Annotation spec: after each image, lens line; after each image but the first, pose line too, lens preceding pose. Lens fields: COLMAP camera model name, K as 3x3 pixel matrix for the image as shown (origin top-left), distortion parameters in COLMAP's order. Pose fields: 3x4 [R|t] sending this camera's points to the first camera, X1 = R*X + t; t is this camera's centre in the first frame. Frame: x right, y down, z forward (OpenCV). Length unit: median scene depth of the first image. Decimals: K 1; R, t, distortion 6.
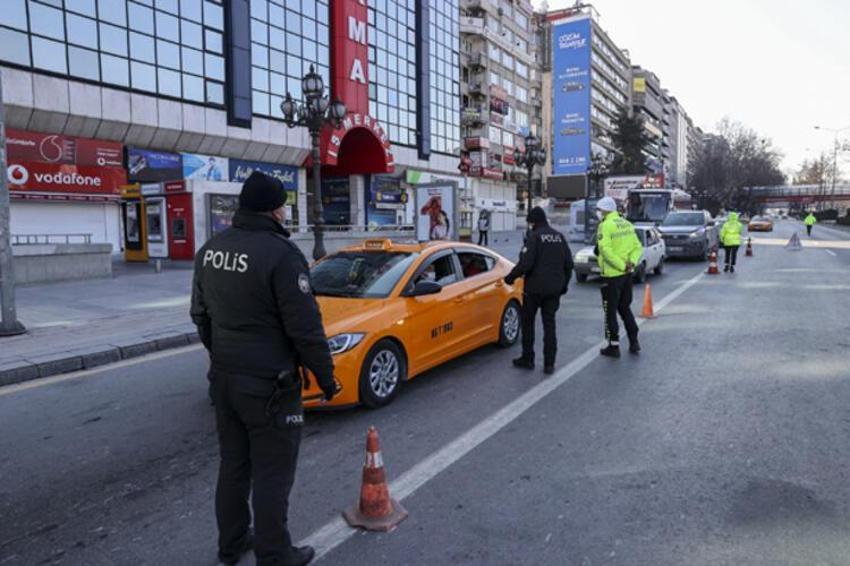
lens RADIAL K [[578.4, 0, 425.0], [0, 578.4, 283.0], [0, 0, 1]] dist [-0.111873, 0.097151]
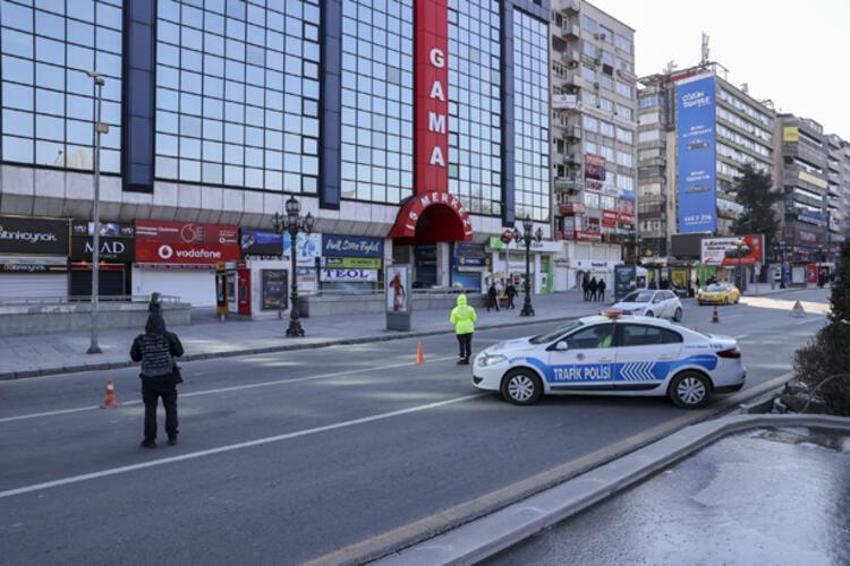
lens RADIAL K [[578.4, 0, 425.0], [0, 578.4, 283.0], [0, 0, 1]] dist [-0.111873, 0.097151]
pose [[0.957977, 0.009772, -0.286680, 0.140351], [-0.035823, 0.995671, -0.085768, -0.004223], [0.284600, 0.092433, 0.954180, -0.086178]]
